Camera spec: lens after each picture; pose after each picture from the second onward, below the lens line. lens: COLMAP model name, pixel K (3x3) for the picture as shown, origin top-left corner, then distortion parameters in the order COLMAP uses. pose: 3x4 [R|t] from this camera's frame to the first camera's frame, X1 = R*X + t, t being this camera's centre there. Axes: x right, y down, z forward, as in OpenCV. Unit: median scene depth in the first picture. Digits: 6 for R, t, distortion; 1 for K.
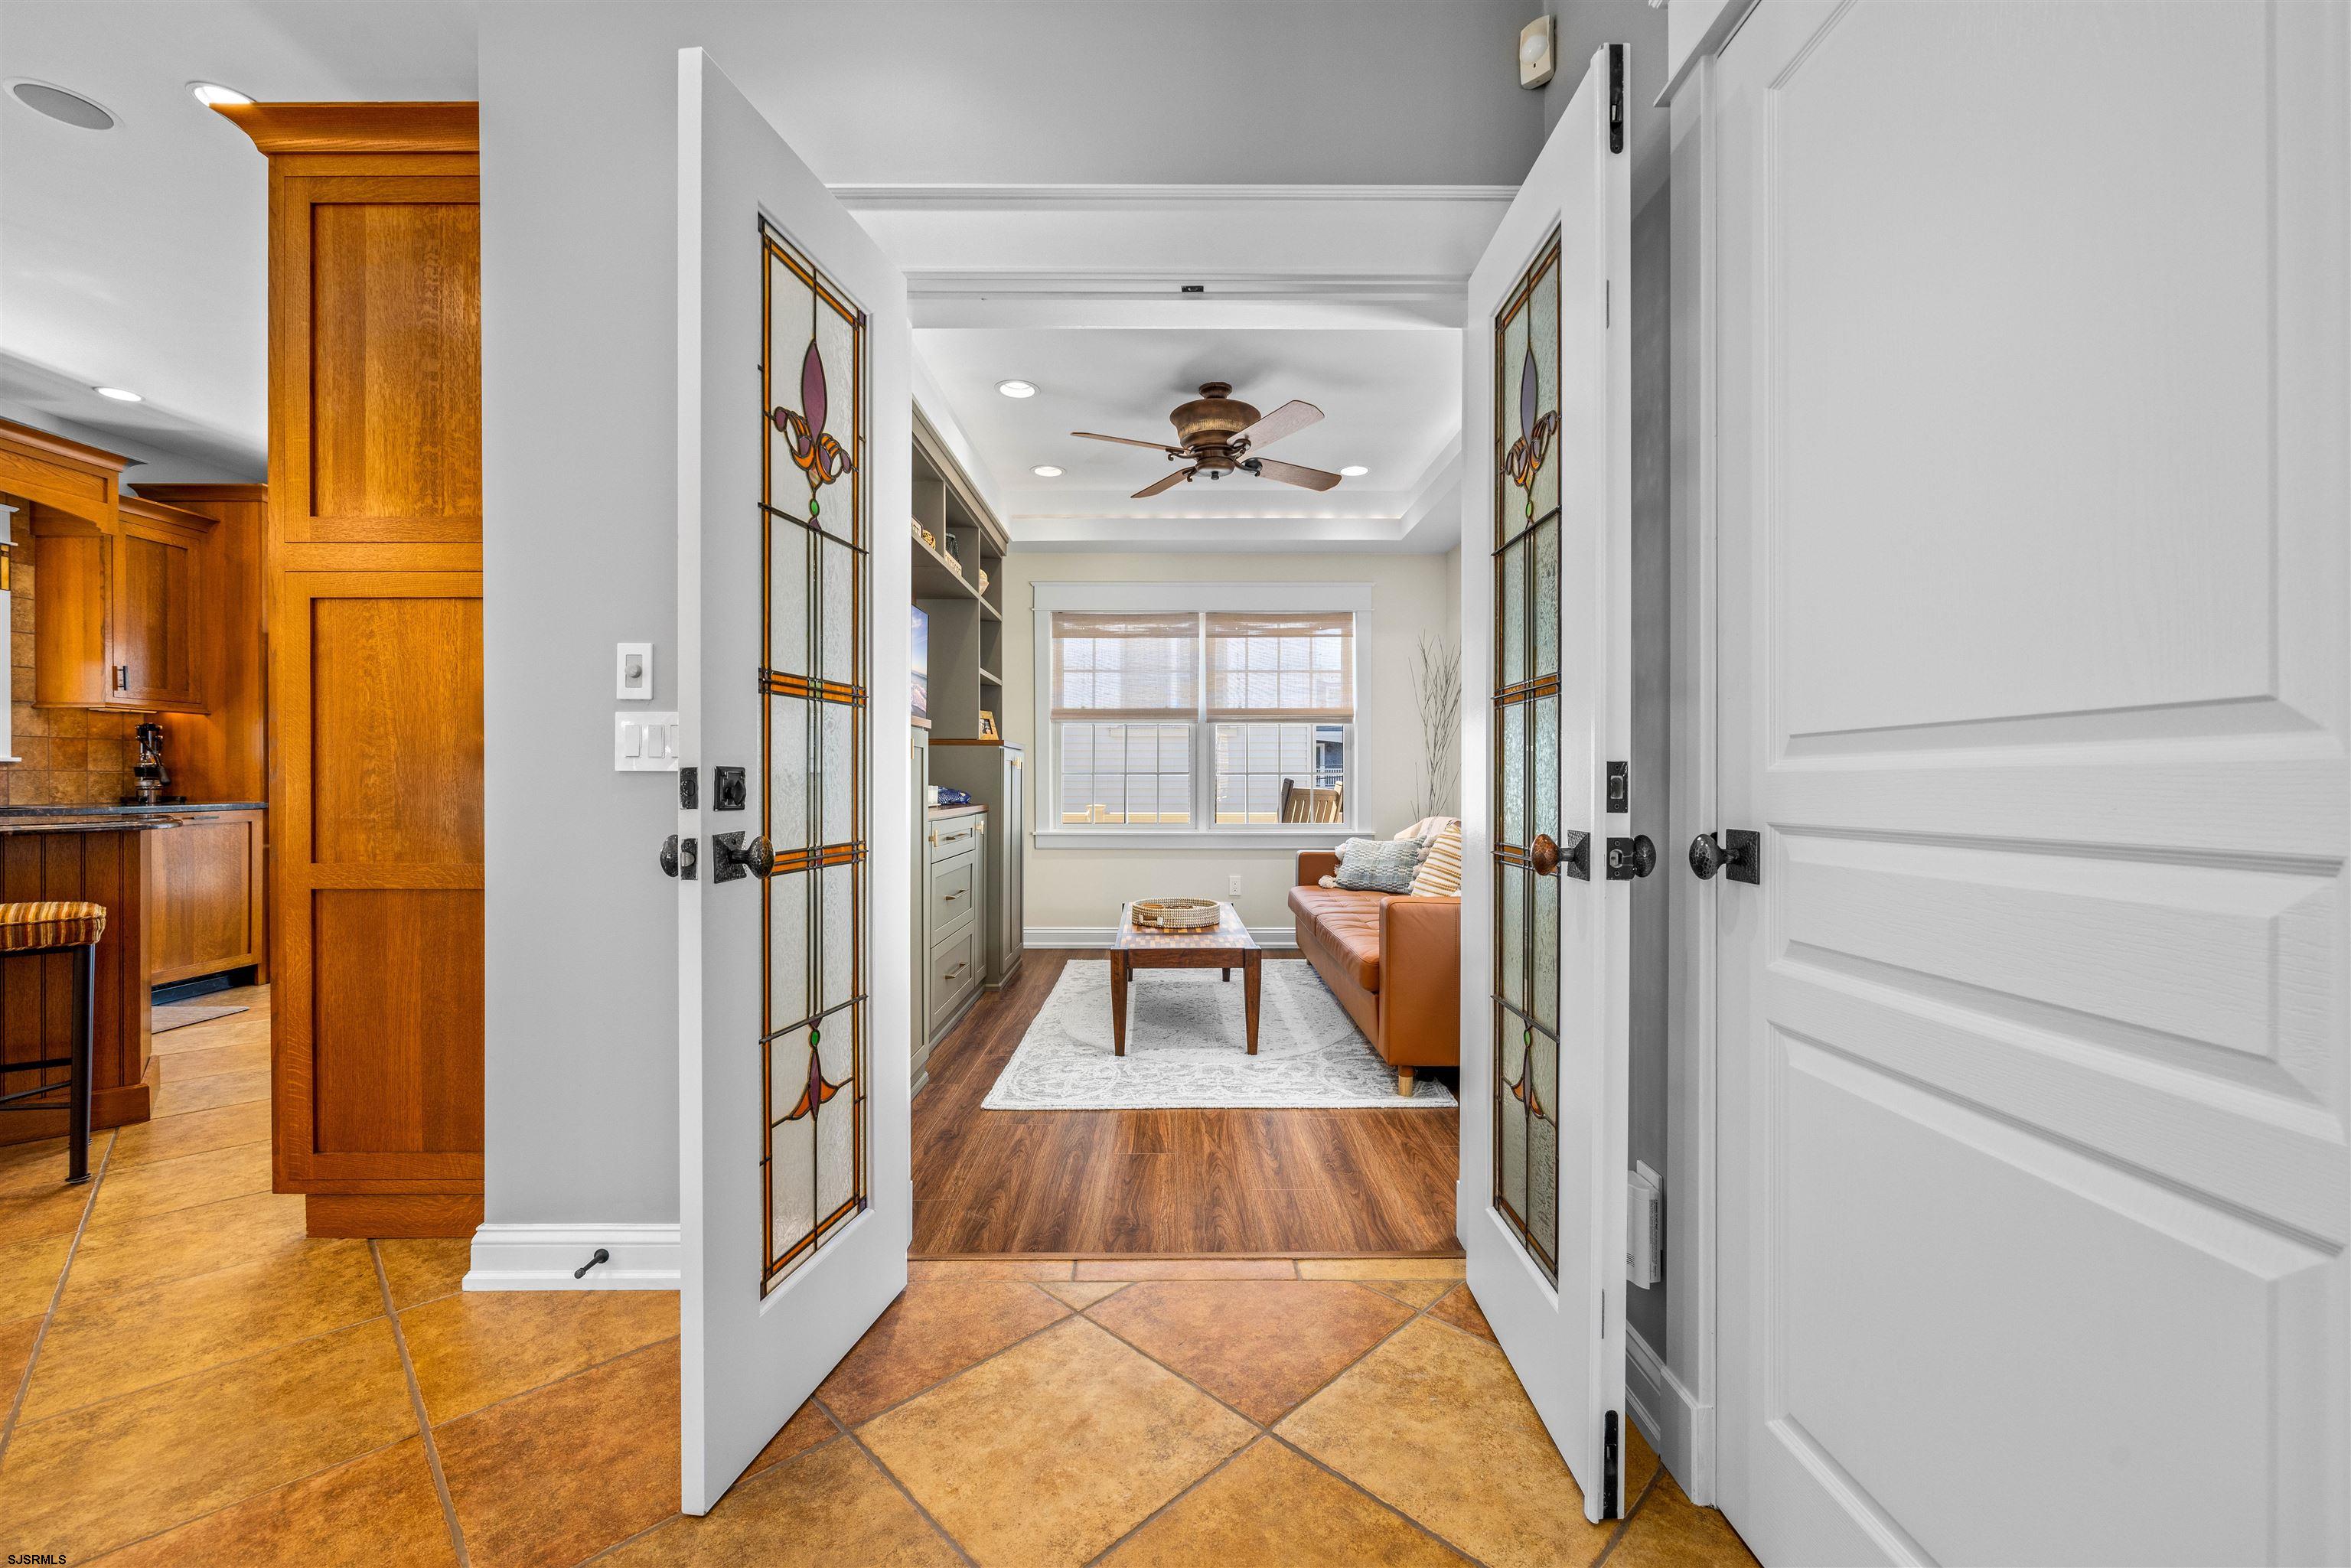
lens RADIAL K [[957.0, 0, 1174.8], [0, 957.0, 790.0], [0, 0, 1]] dist [0.001173, -0.000159]
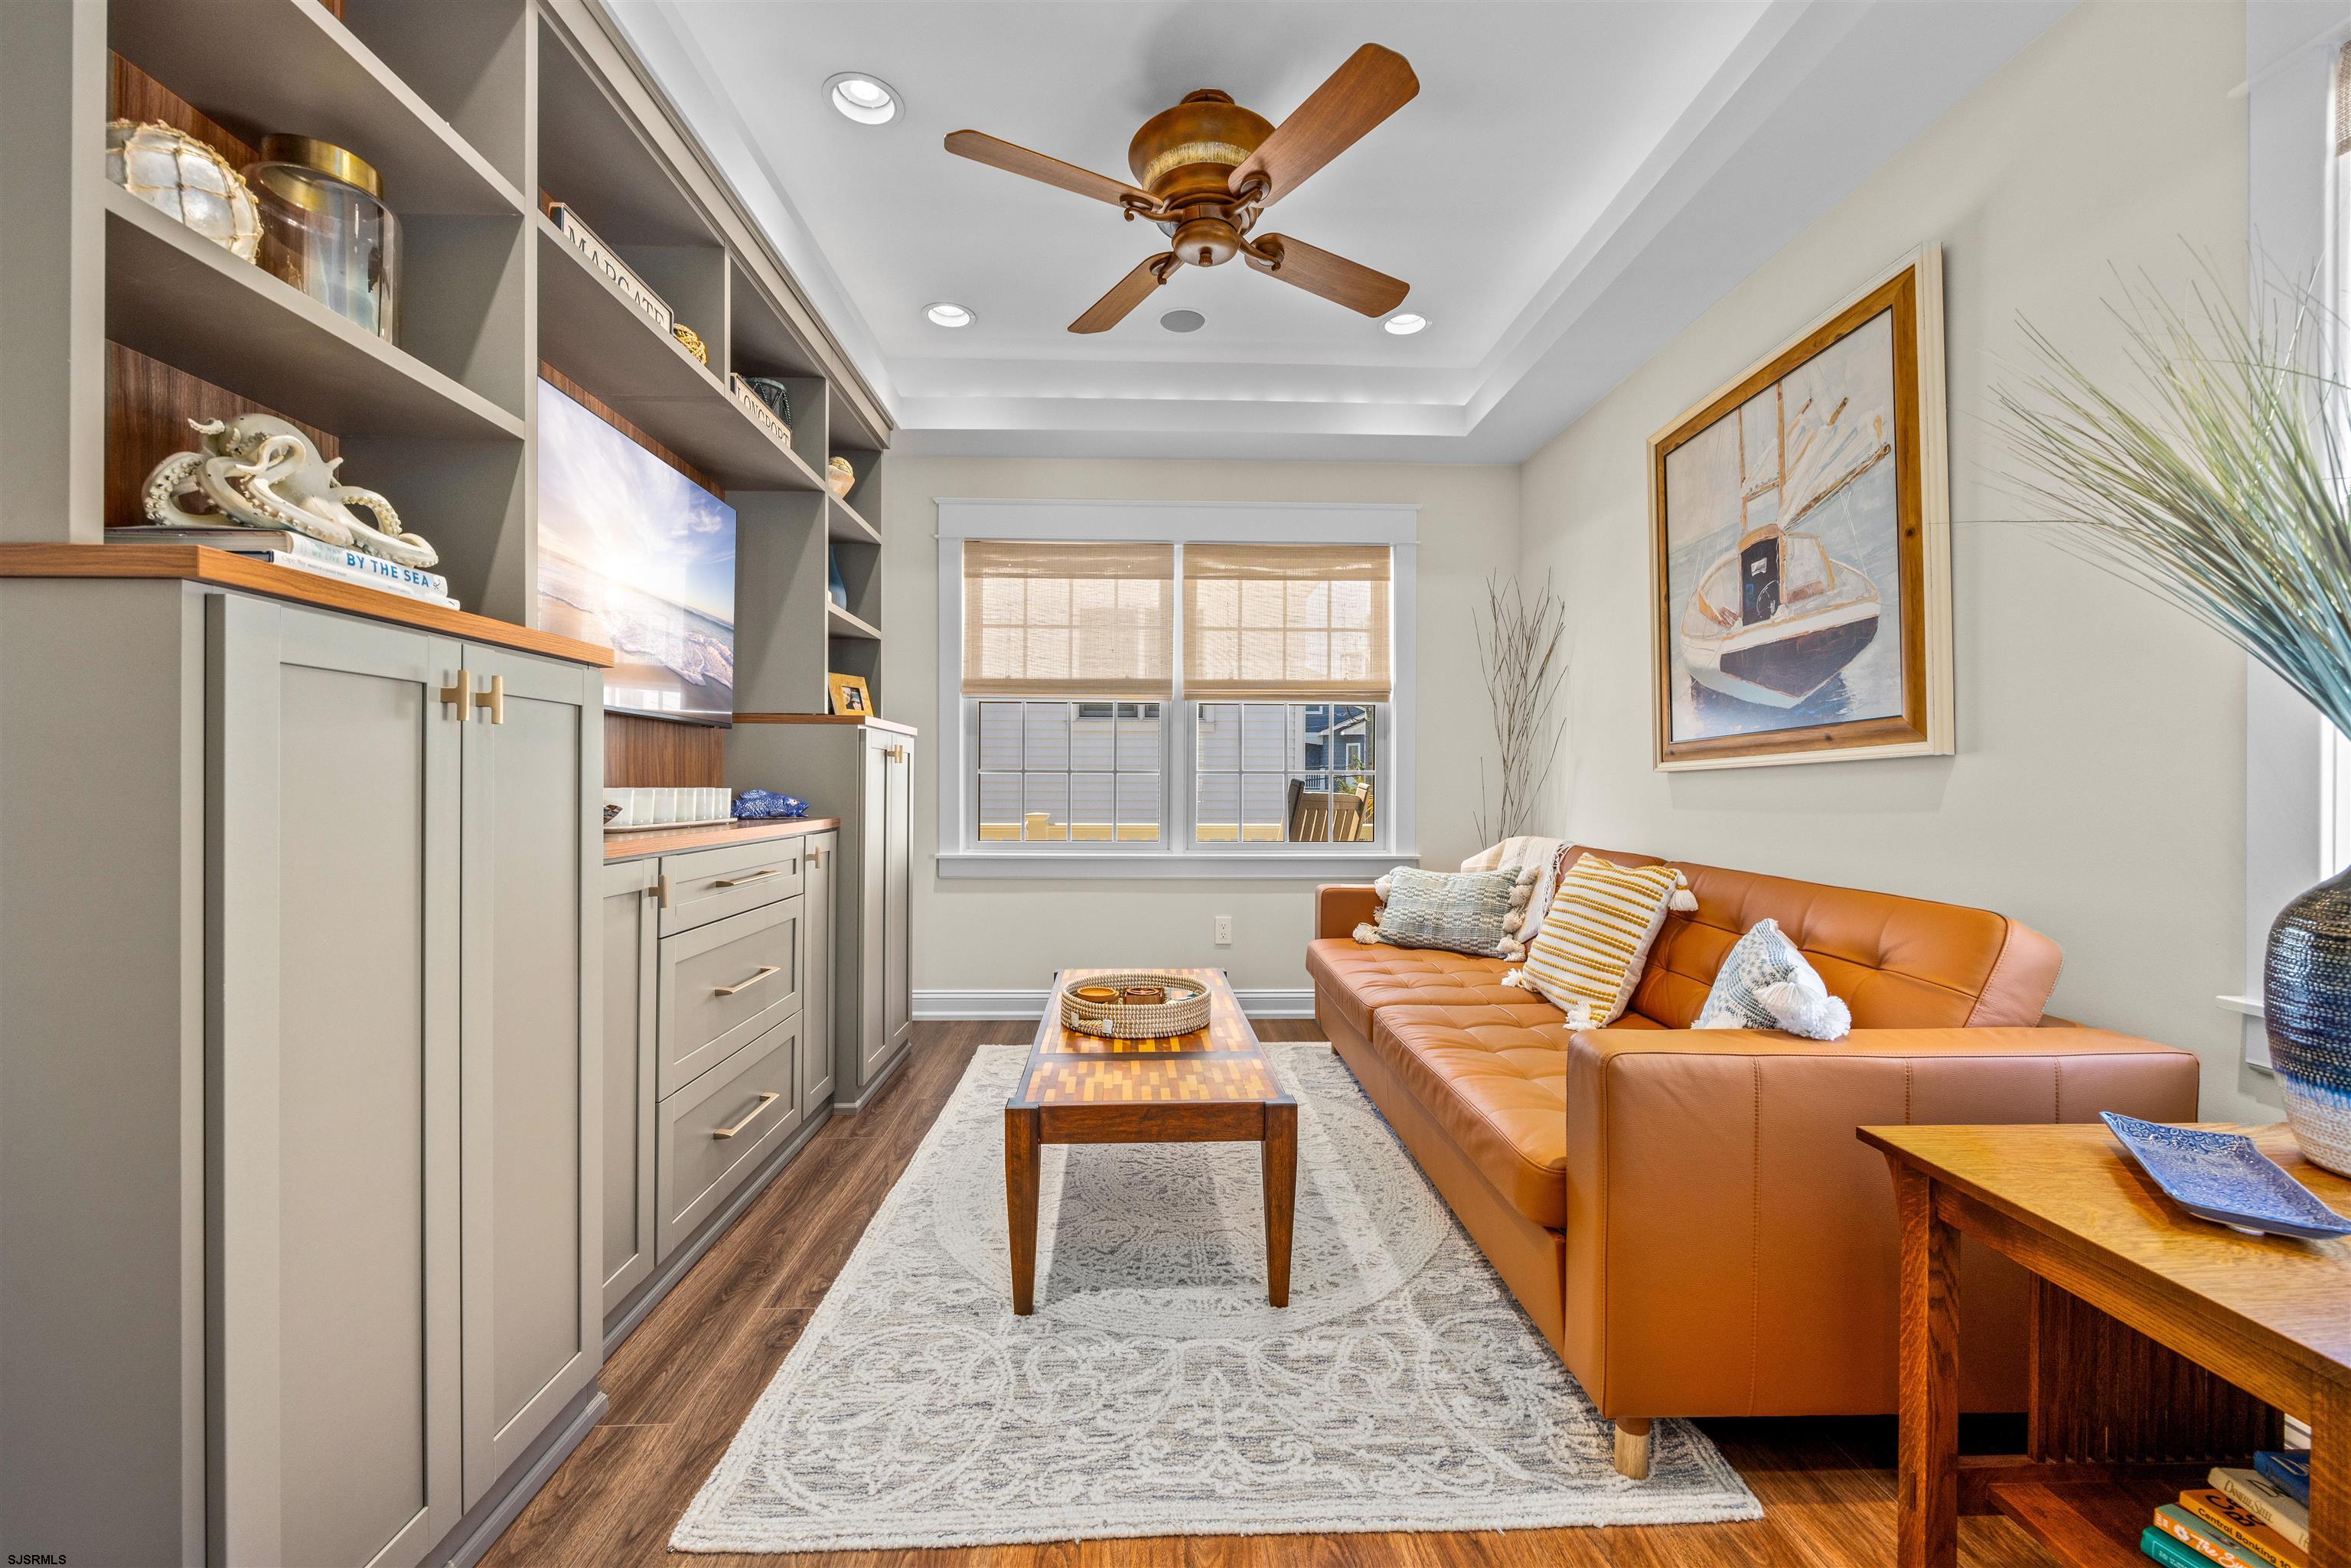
lens RADIAL K [[957.0, 0, 1175.5], [0, 957.0, 786.0], [0, 0, 1]] dist [0.001173, -0.000159]
pose [[0.999456, 0.003702, 0.032769, 0.004852], [-0.003483, 0.999971, -0.006731, -0.002094], [-0.032793, 0.006614, 0.999440, 0.351063]]
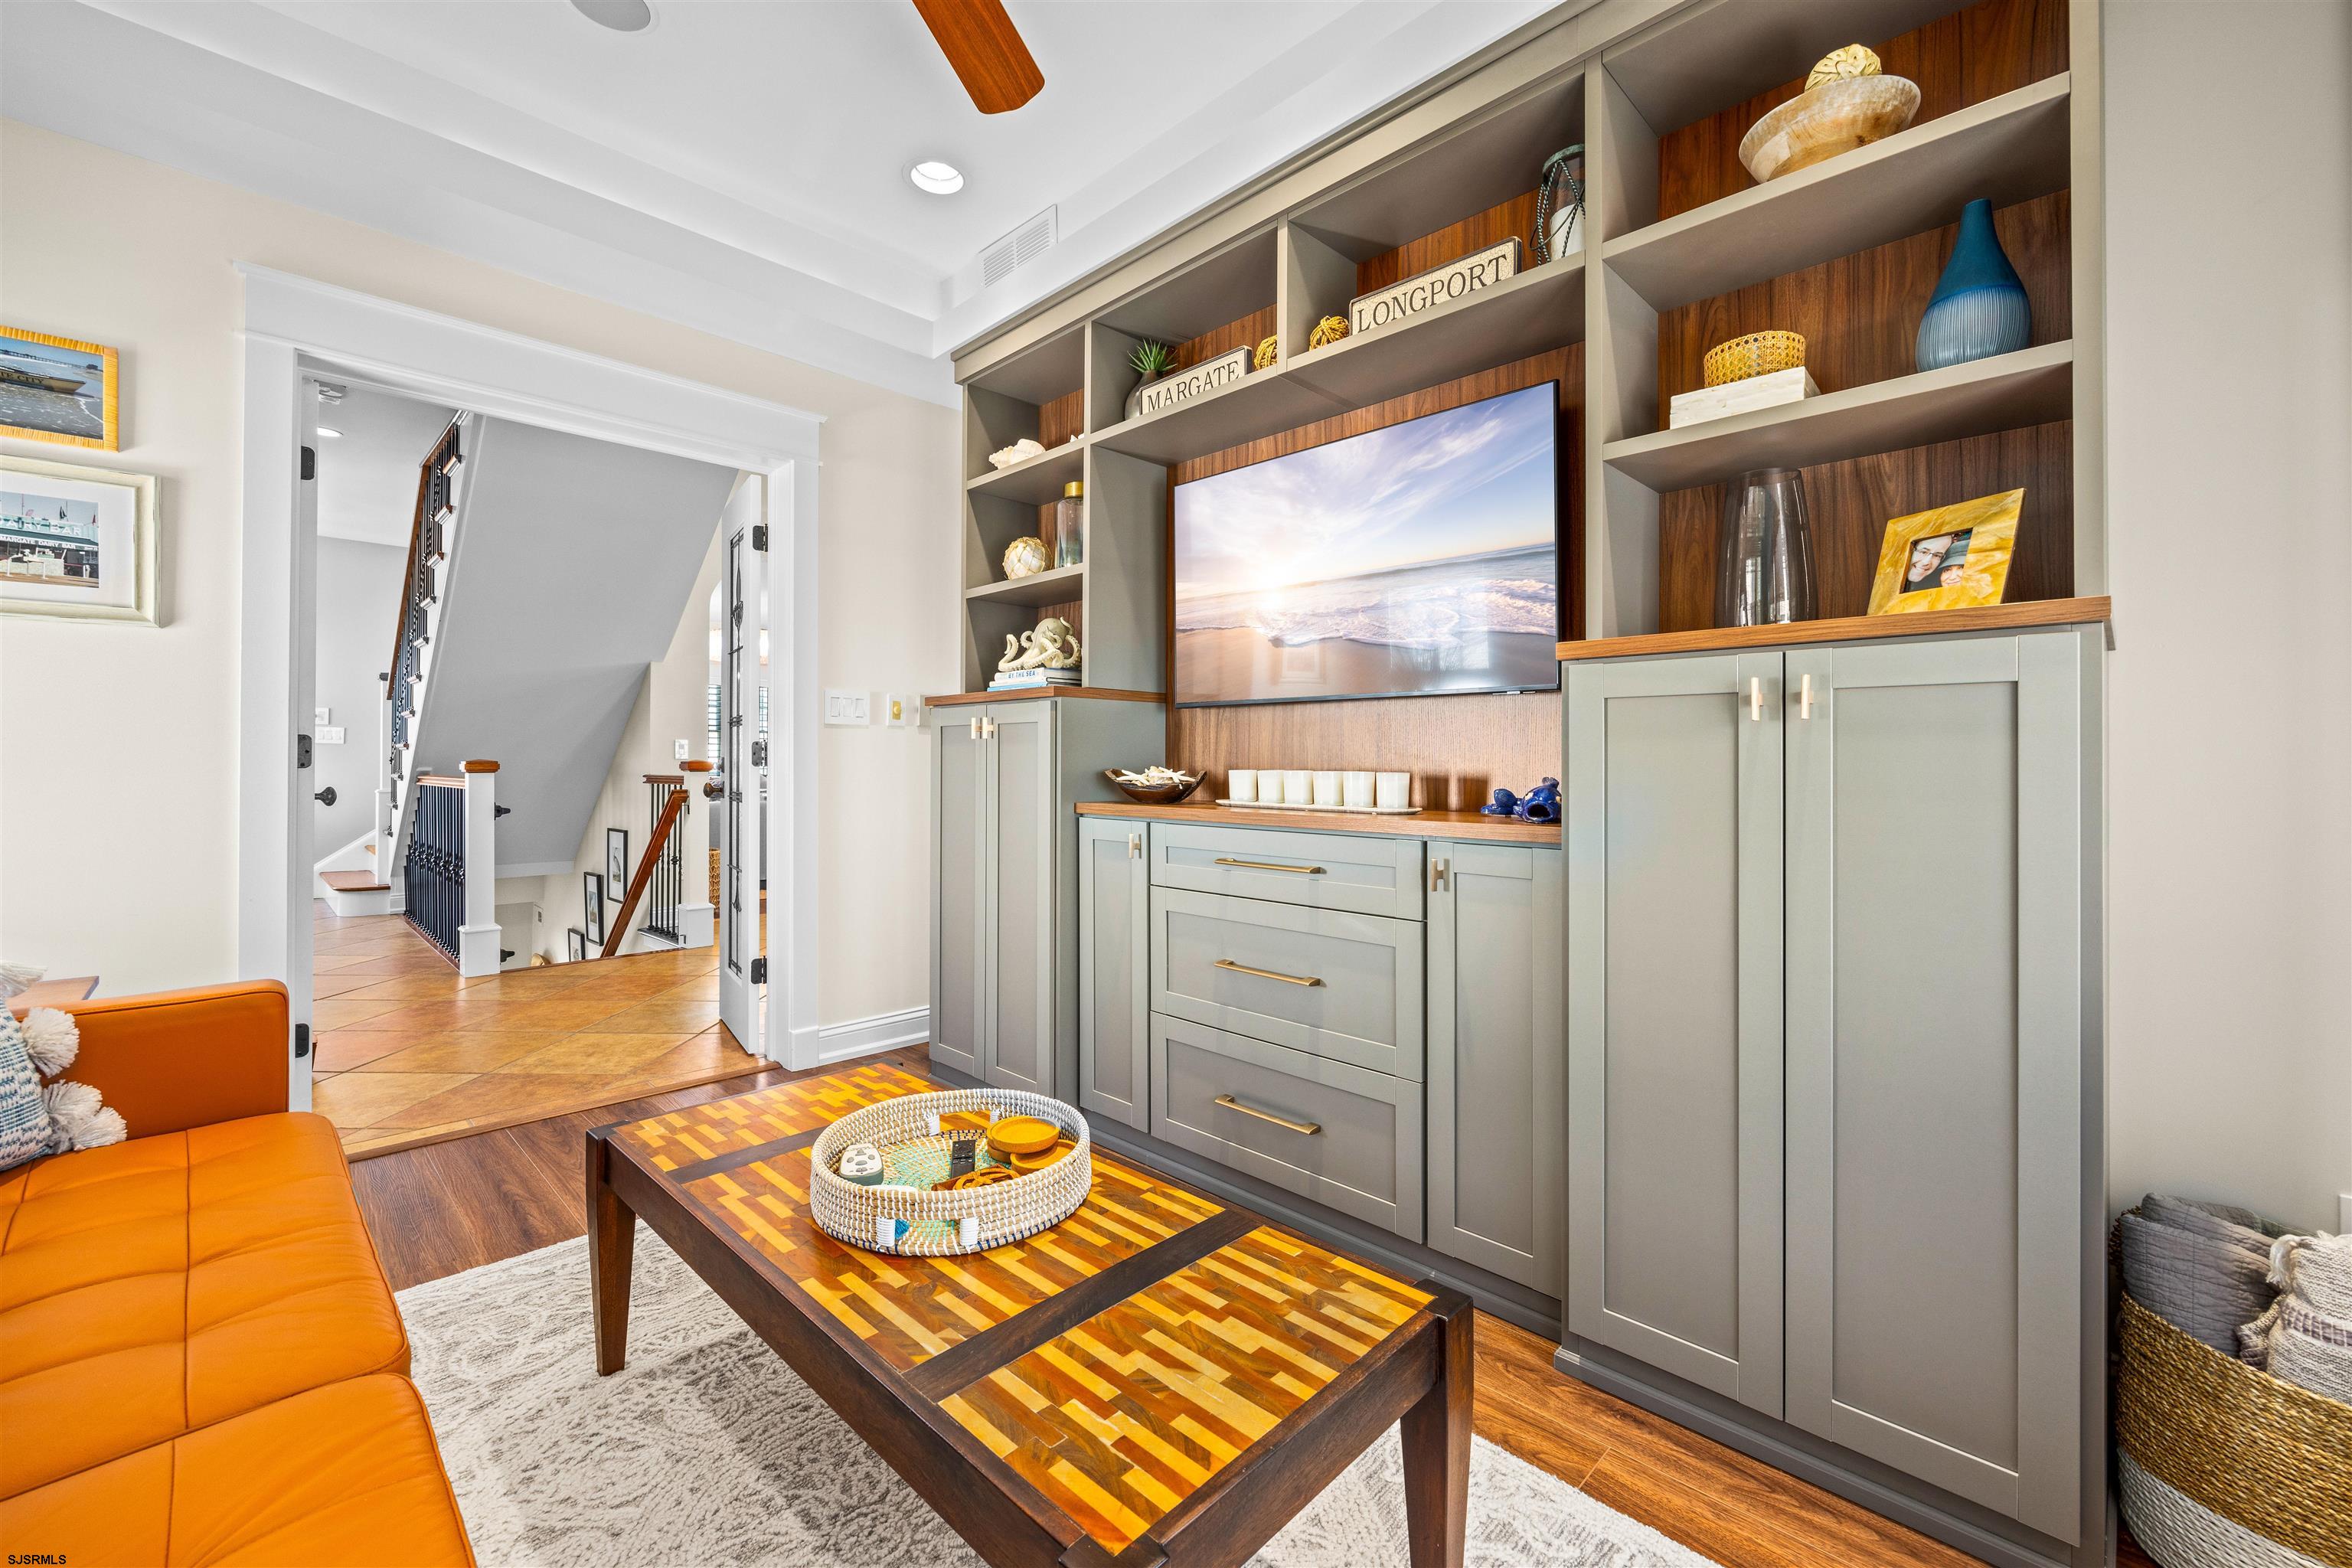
lens RADIAL K [[957.4, 0, 1167.0], [0, 957.4, 767.0], [0, 0, 1]] dist [0.001173, -0.000159]
pose [[-0.714685, 0.000200, -0.699446, 0.153162], [-0.007485, 0.999941, 0.007934, -0.007972], [0.699406, 0.010905, -0.714641, 1.101433]]
